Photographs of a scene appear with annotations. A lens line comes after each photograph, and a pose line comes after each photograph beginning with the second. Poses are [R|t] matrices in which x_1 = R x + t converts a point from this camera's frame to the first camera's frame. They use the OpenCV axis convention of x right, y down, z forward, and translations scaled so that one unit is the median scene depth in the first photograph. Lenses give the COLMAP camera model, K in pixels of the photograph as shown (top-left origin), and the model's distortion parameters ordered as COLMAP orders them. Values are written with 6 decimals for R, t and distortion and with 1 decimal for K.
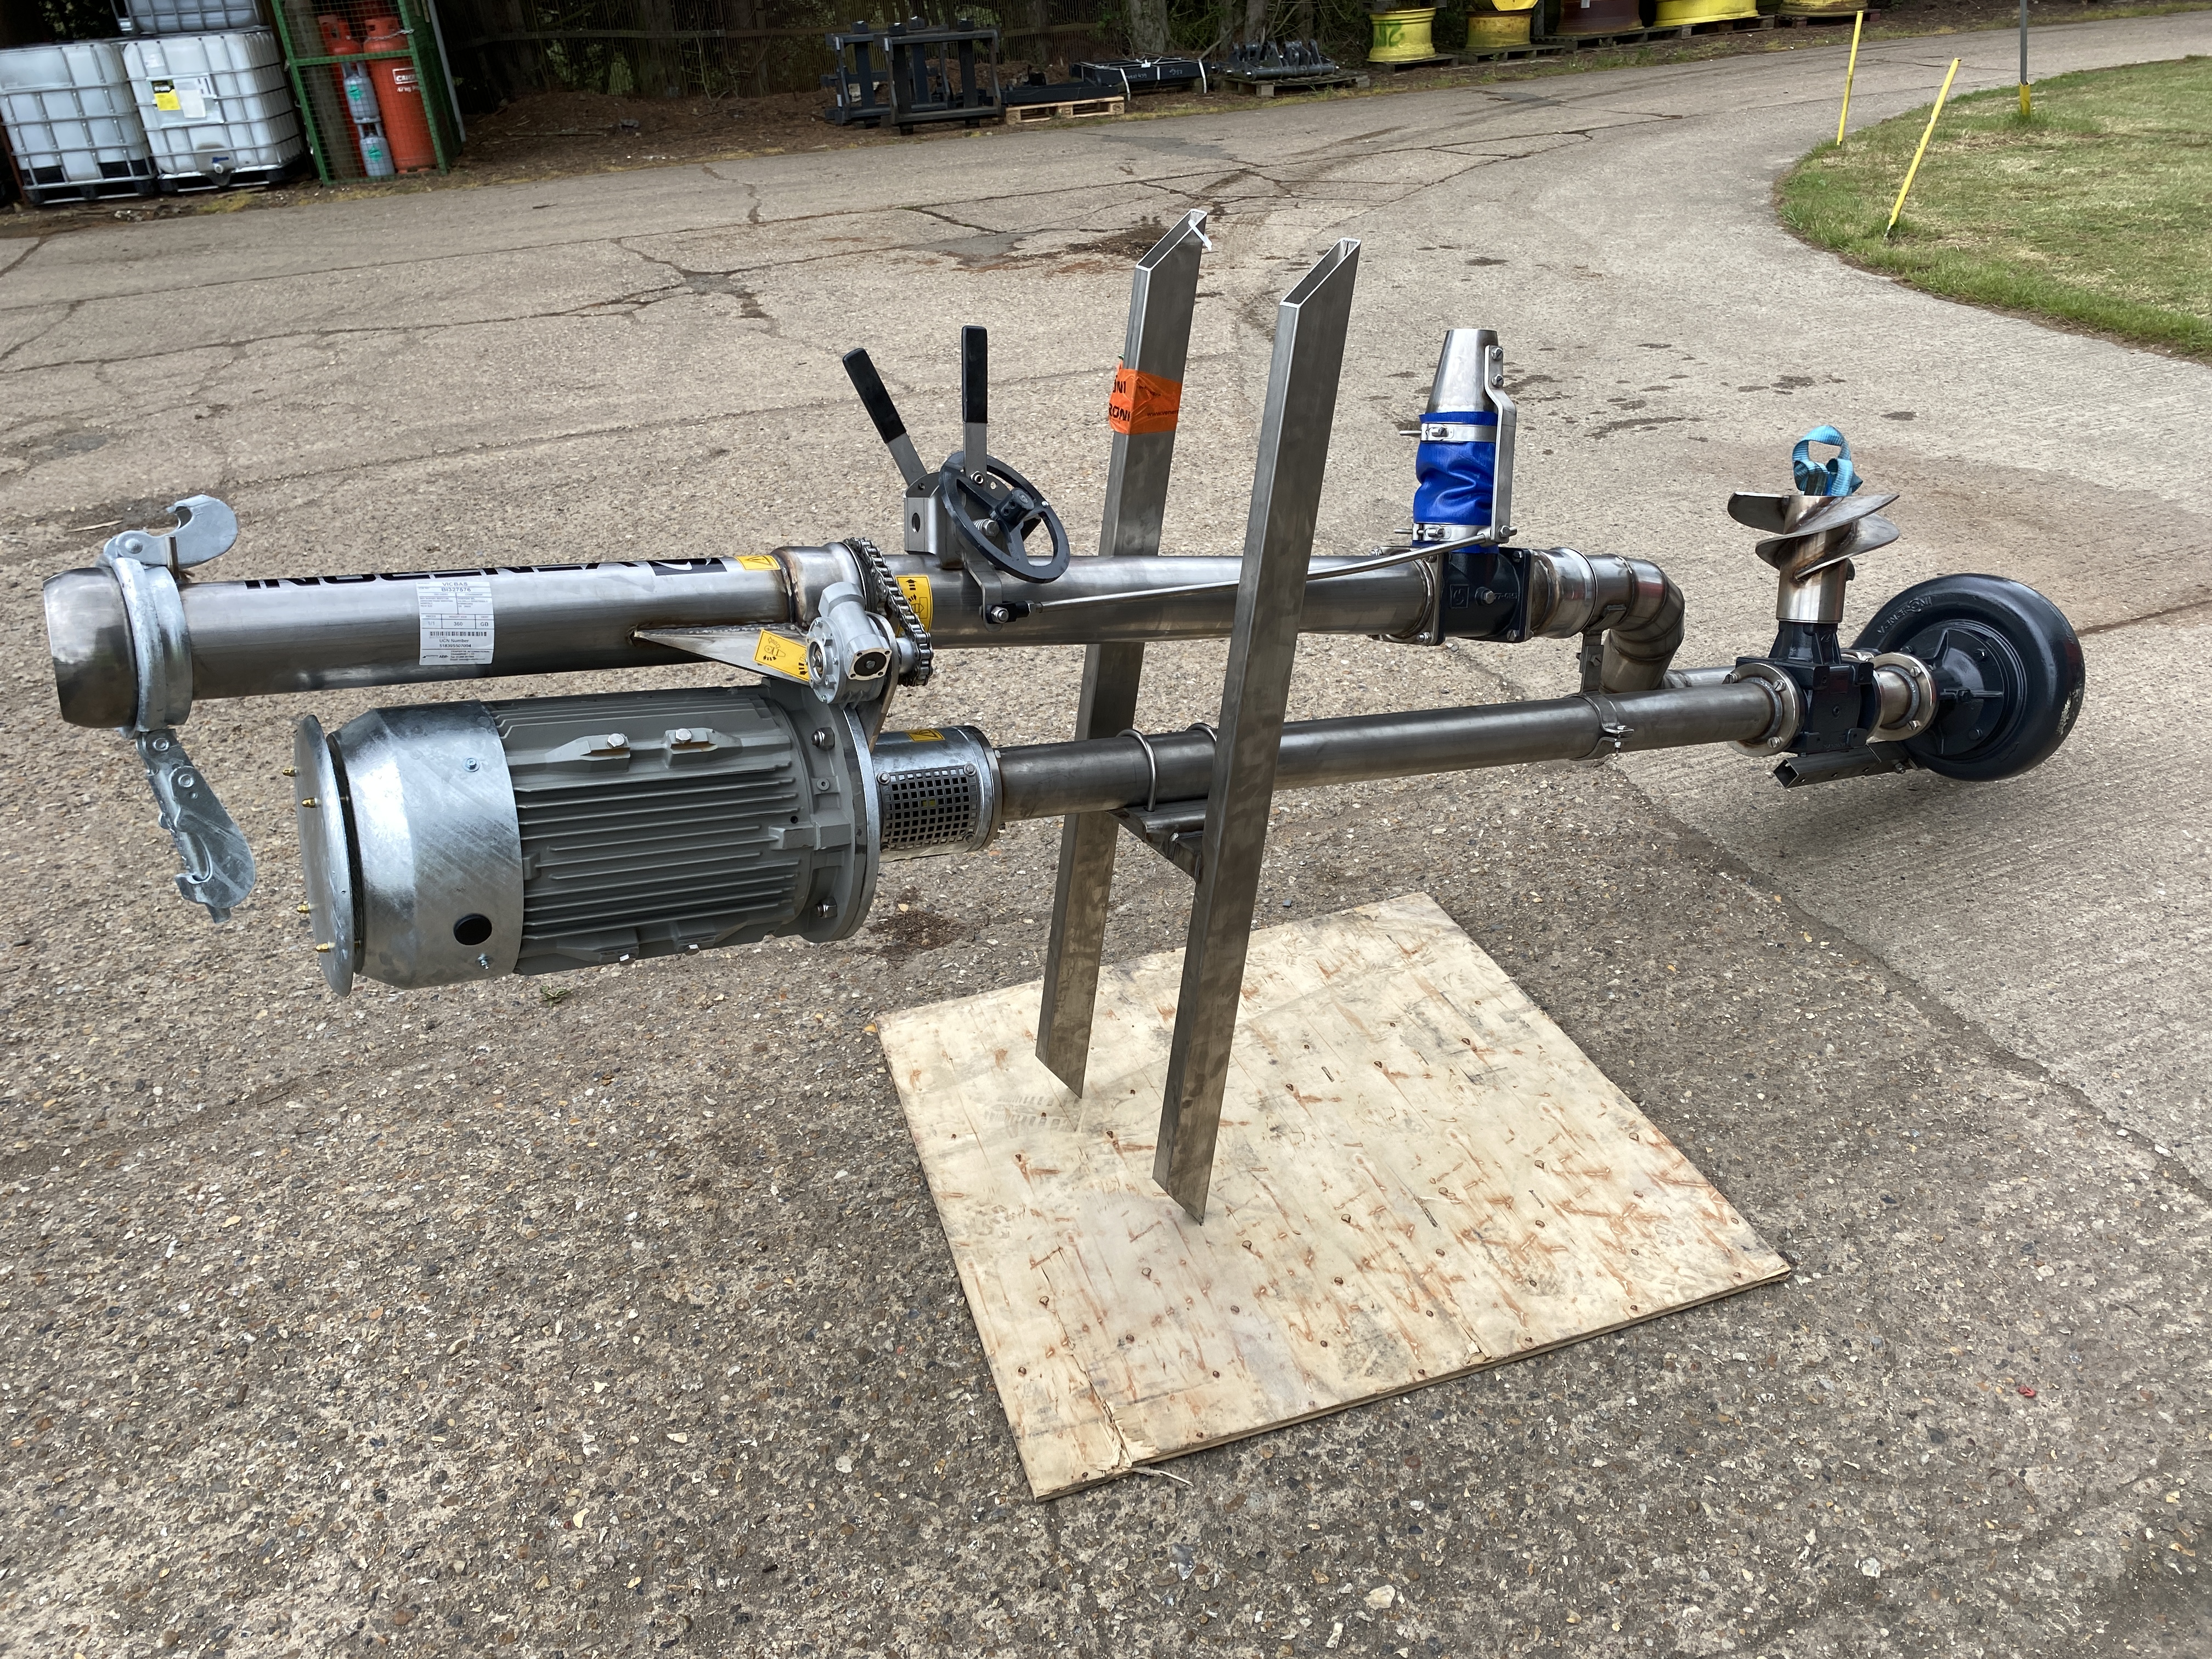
lens RADIAL K [[1685.3, 0, 1106.8], [0, 1685.3, 821.5], [0, 0, 1]] dist [0.014311, -0.002951]
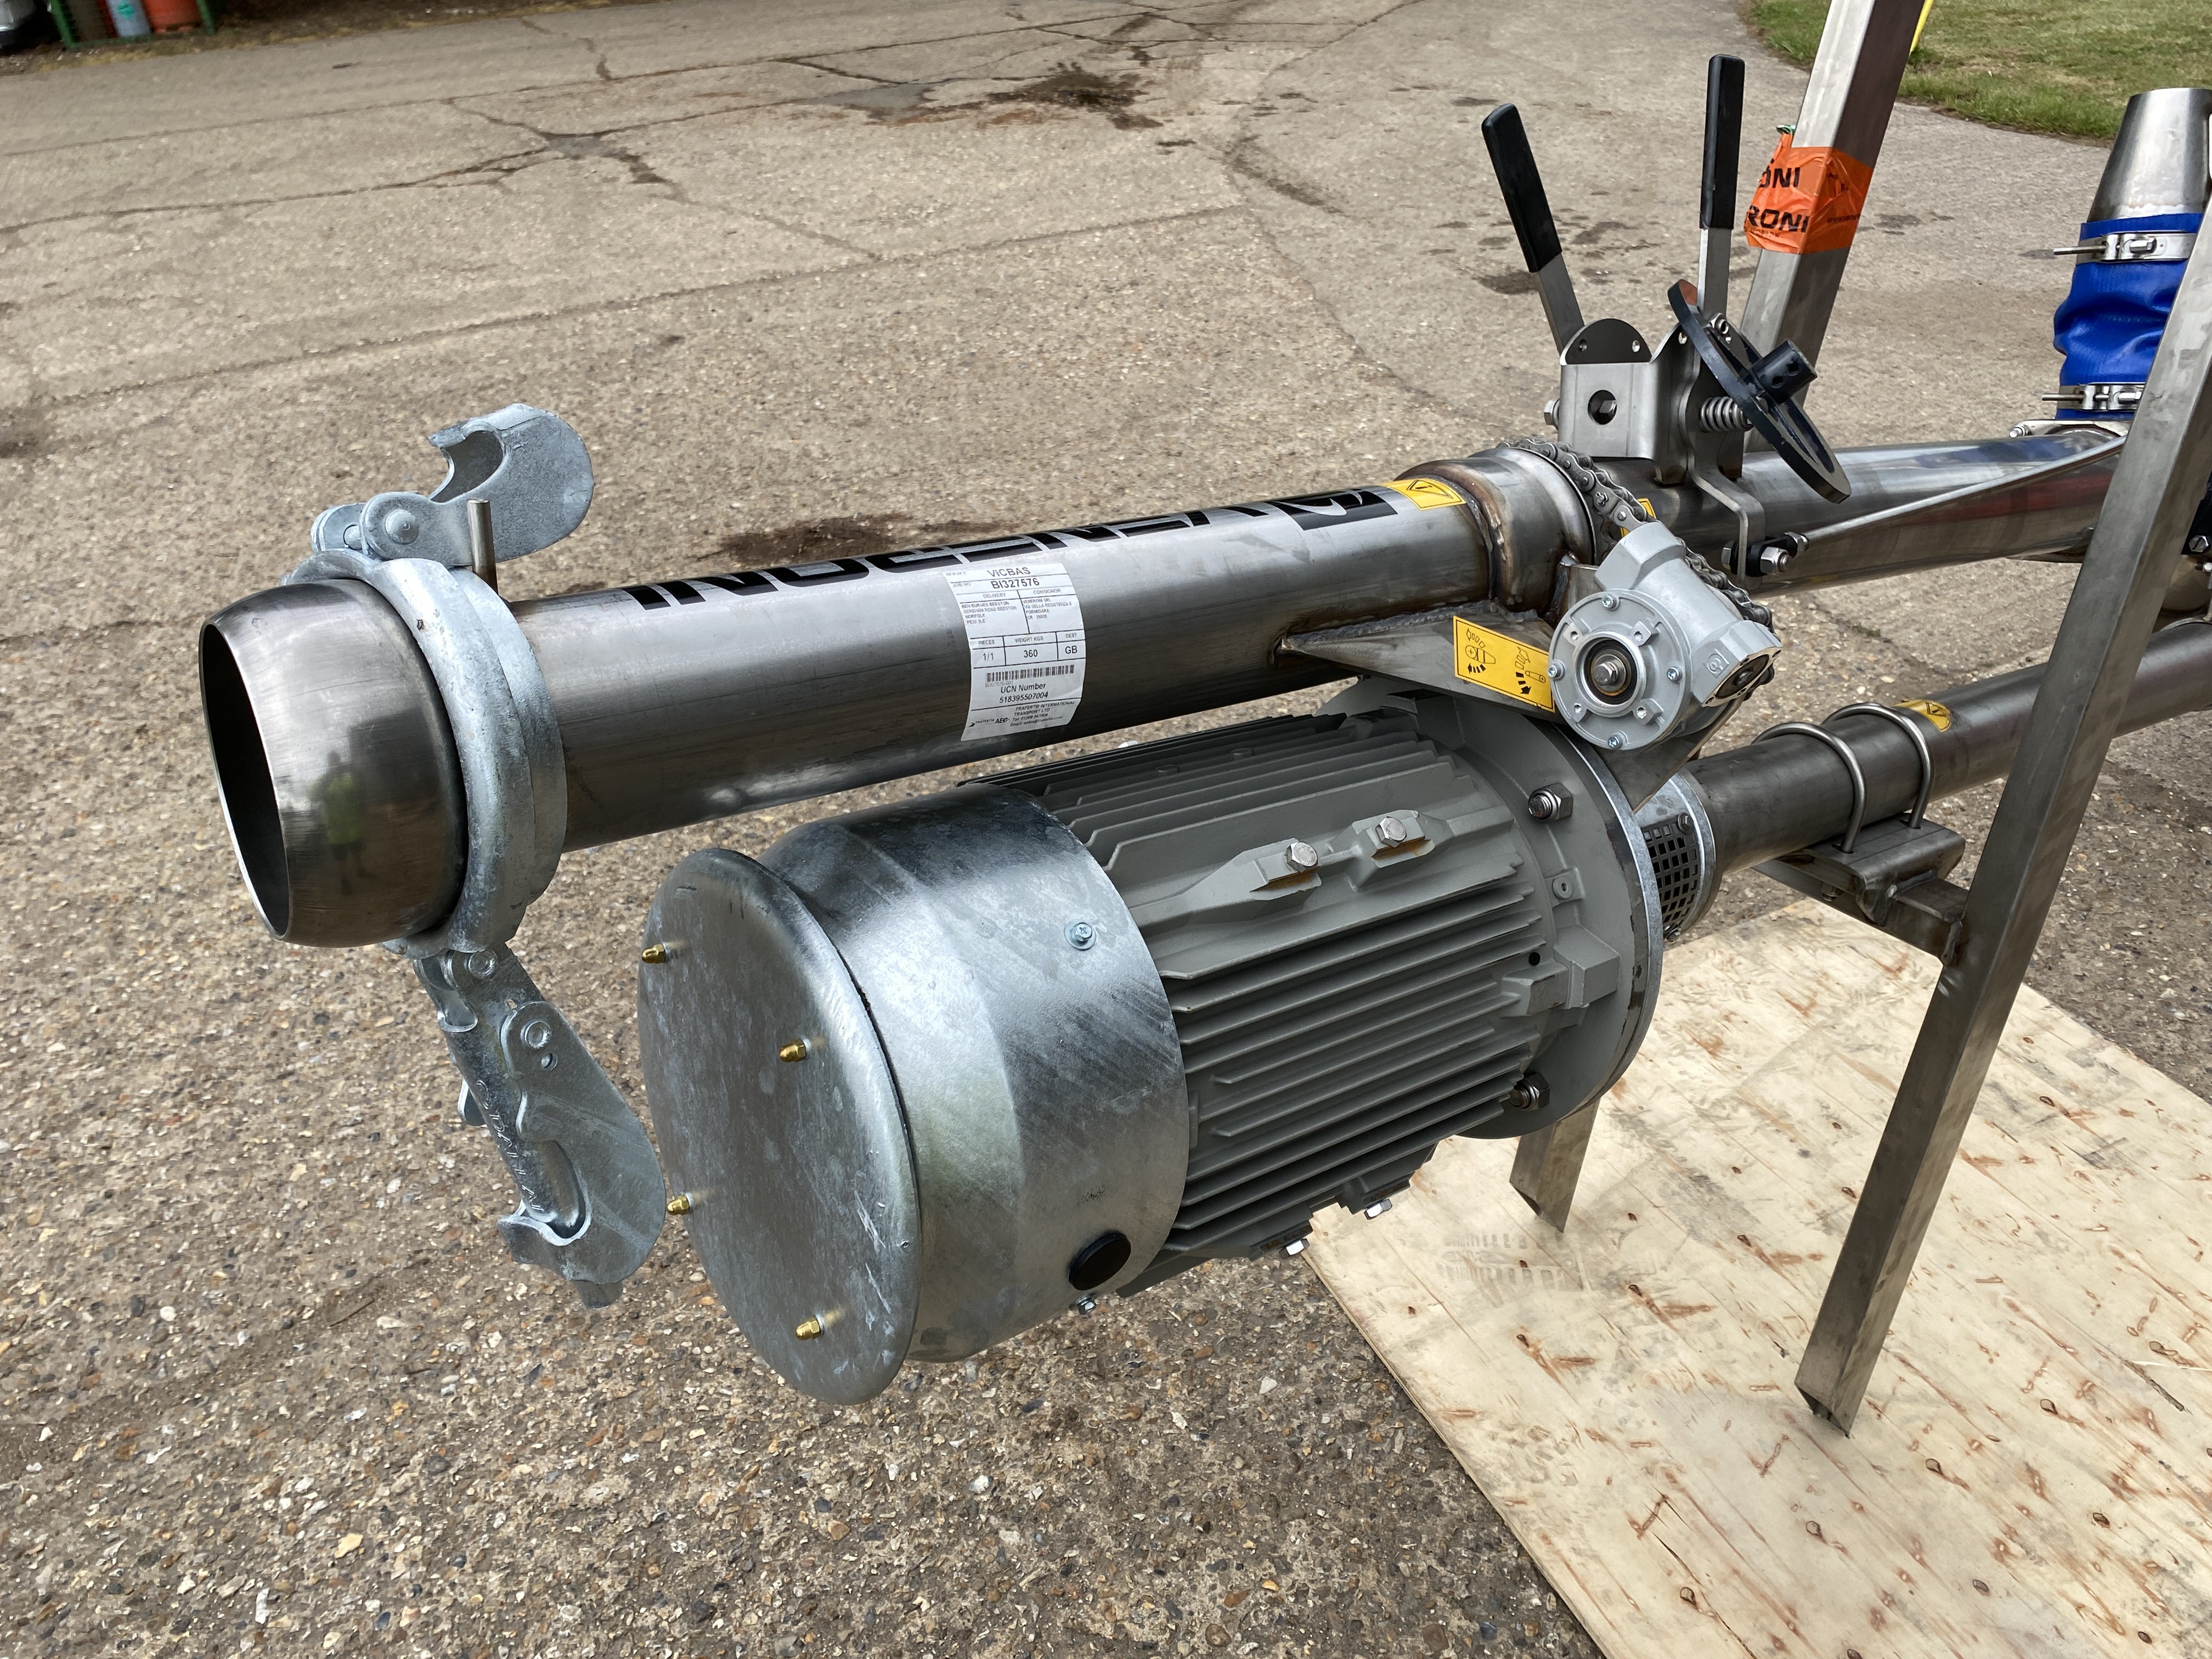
lens RADIAL K [[1686.9, 0, 1108.3], [0, 1686.9, 817.2], [0, 0, 1]] dist [0.010809, -0.000612]
pose [[0.992524, -0.062003, 0.105125, -0.293571], [0.055419, 0.996382, 0.064431, -0.070015], [-0.108739, -0.058124, 0.992370, 0.359187]]
